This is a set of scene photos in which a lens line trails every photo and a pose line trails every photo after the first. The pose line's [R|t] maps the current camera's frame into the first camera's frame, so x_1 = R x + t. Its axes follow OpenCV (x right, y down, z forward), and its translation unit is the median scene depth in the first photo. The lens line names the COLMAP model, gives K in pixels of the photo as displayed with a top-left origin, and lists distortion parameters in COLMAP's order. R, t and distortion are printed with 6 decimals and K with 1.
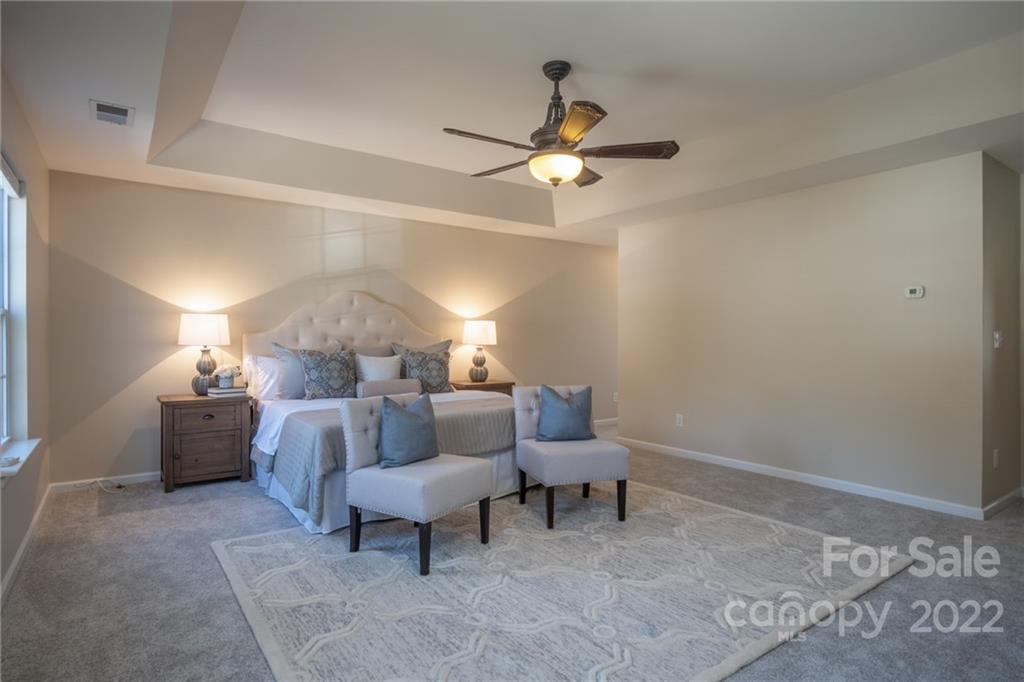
lens RADIAL K [[553.9, 0, 512.0], [0, 553.9, 341.0], [0, 0, 1]] dist [0.000968, -0.000002]
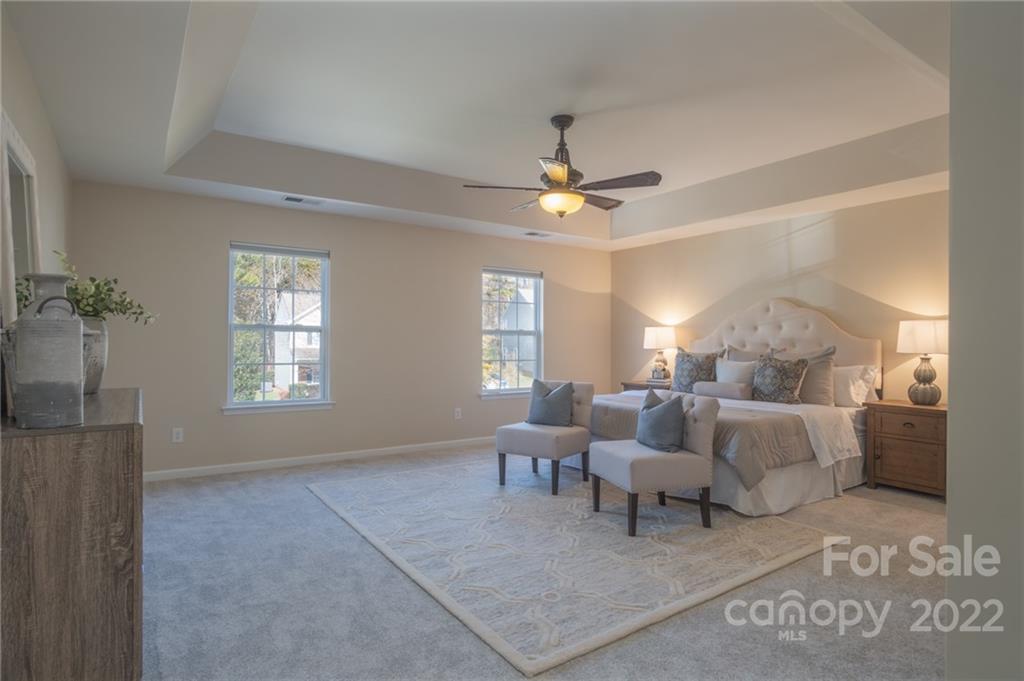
lens RADIAL K [[553.9, 0, 512.0], [0, 553.9, 340.5], [0, 0, 1]] dist [0.000968, -0.000002]
pose [[-0.031983, -0.007435, -0.999461, 0.887206], [-0.010556, 0.999919, -0.007101, 0.000862], [0.999433, 0.010324, -0.032059, 0.636213]]
